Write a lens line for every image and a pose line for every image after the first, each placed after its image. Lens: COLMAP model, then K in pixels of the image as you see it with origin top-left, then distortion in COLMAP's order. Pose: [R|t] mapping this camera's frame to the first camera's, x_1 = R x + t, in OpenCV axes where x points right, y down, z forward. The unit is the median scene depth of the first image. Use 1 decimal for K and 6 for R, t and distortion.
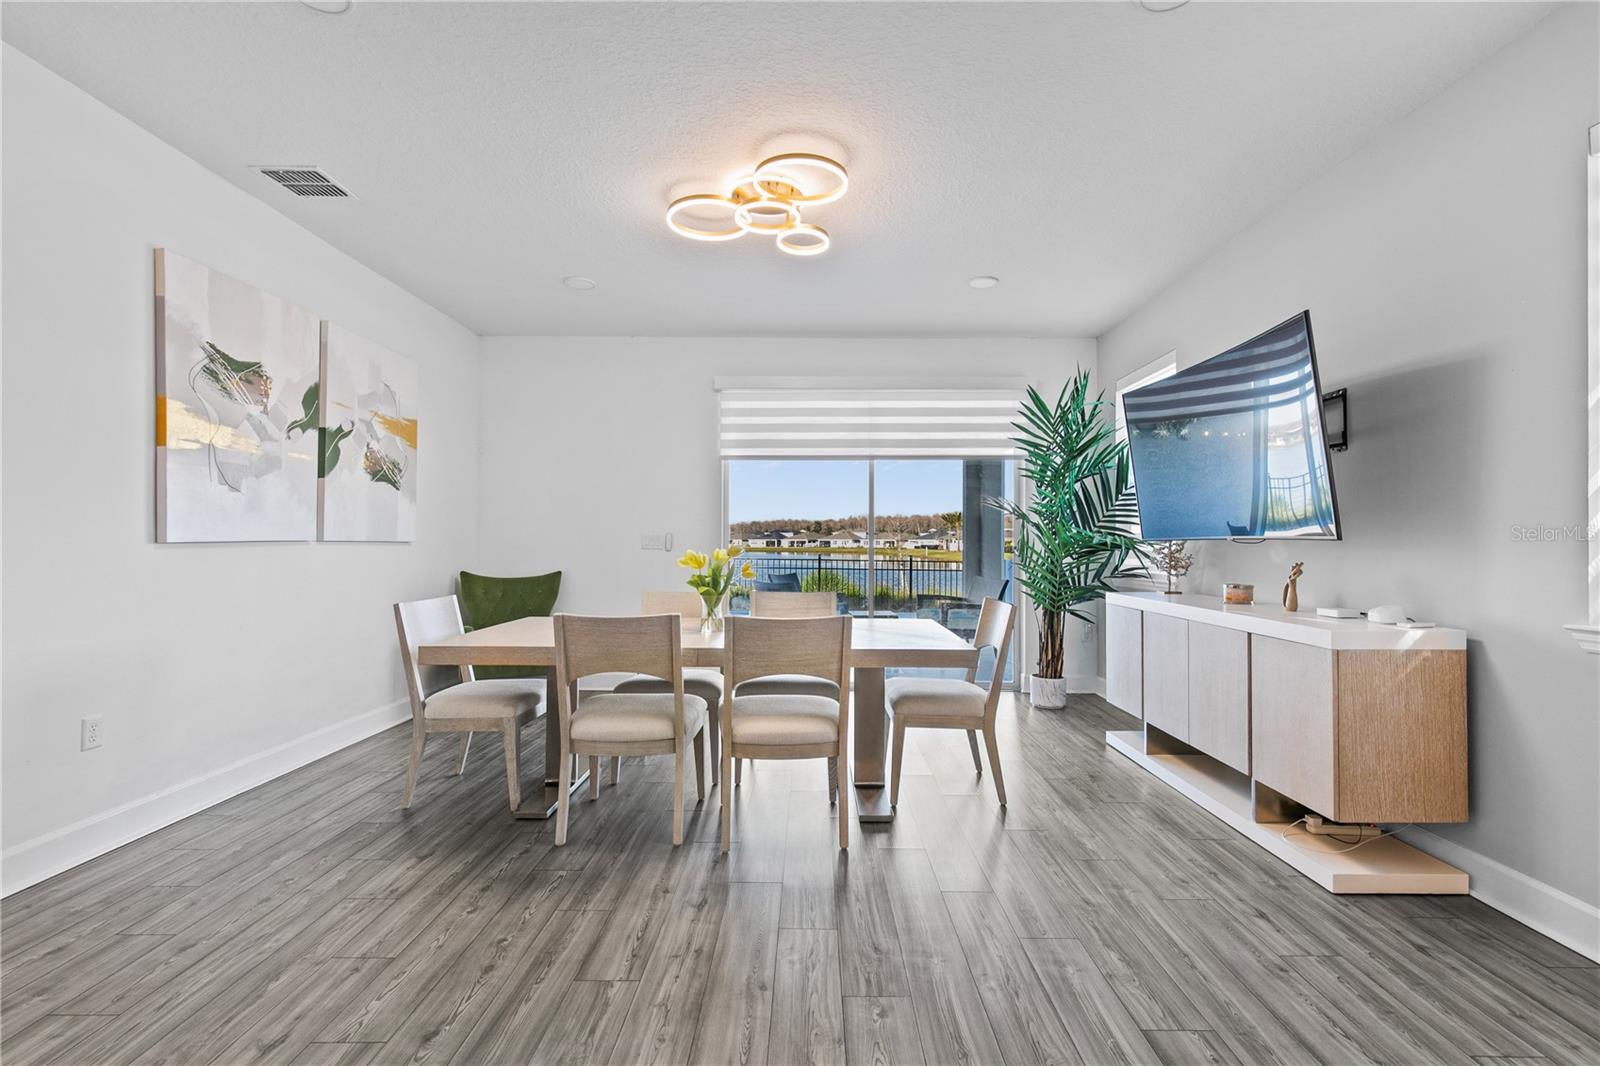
lens RADIAL K [[714.4, 0, 804.6], [0, 714.4, 539.7], [0, 0, 1]] dist [0.005209, -0.000103]
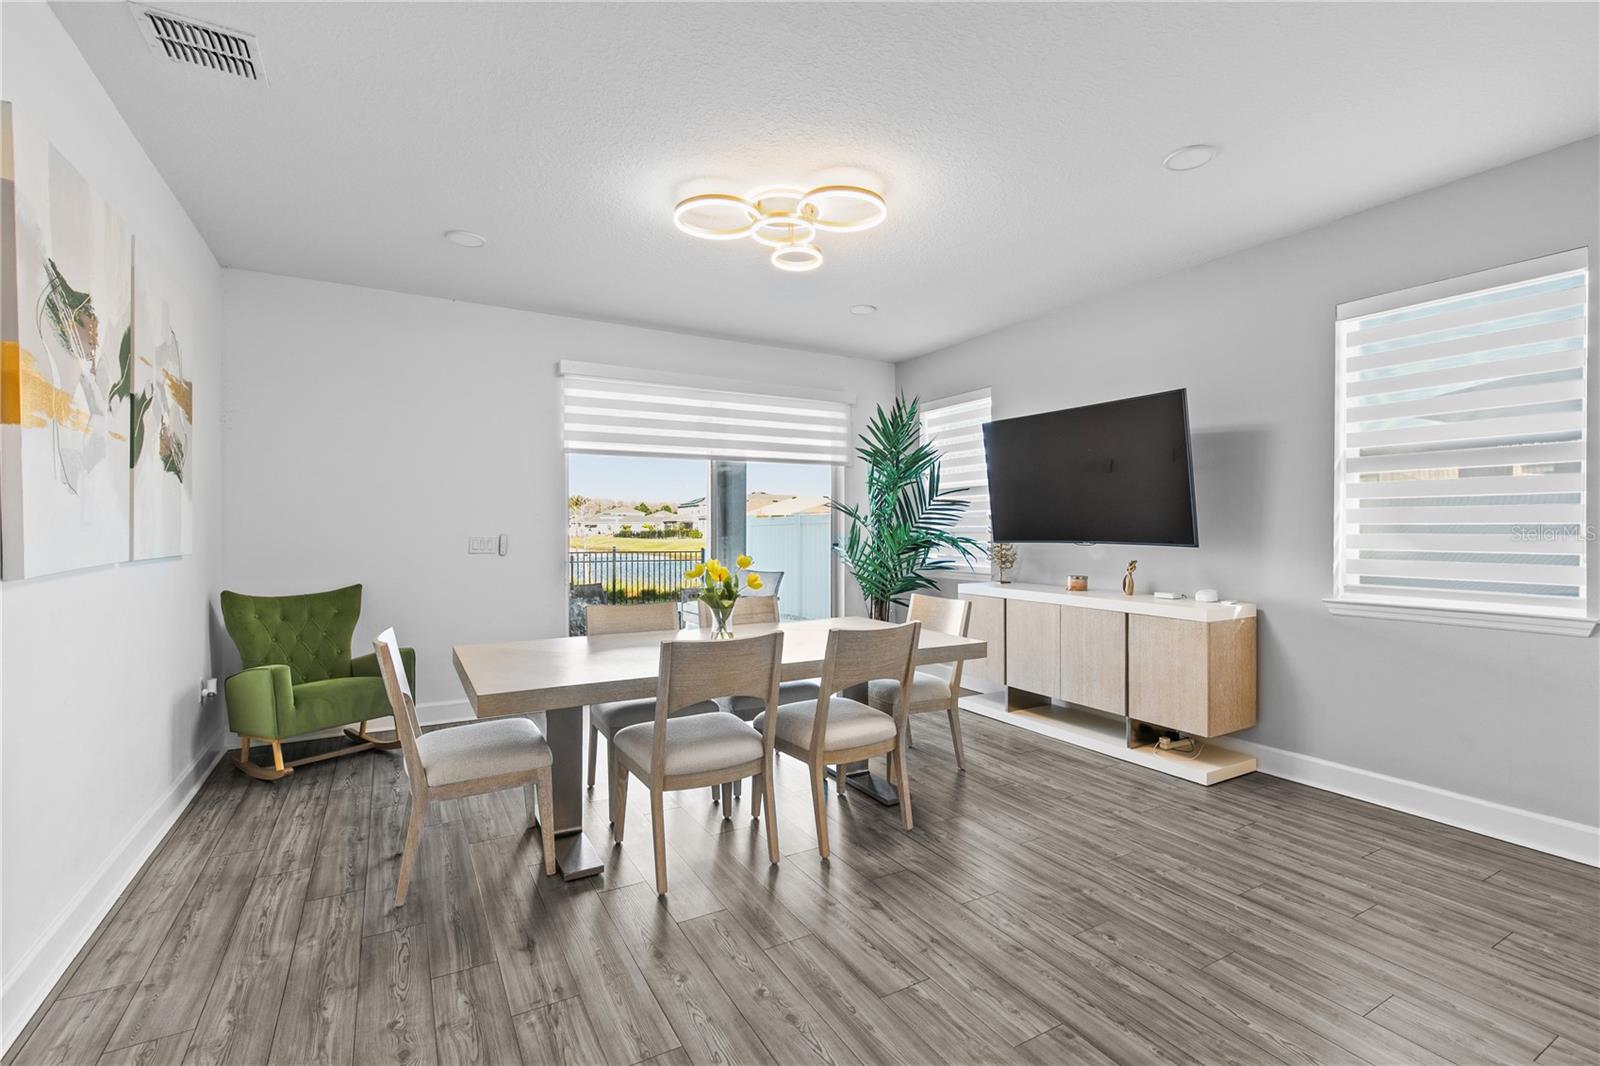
lens RADIAL K [[725.7, 0, 800.0], [0, 725.7, 533.0], [0, 0, 1]] dist [0.005892, 0.000198]
pose [[0.862509, -0.007850, 0.505981, -0.615206], [0.000984, 0.999904, 0.013836, -0.043527], [-0.506041, -0.011435, 0.862433, 0.107705]]
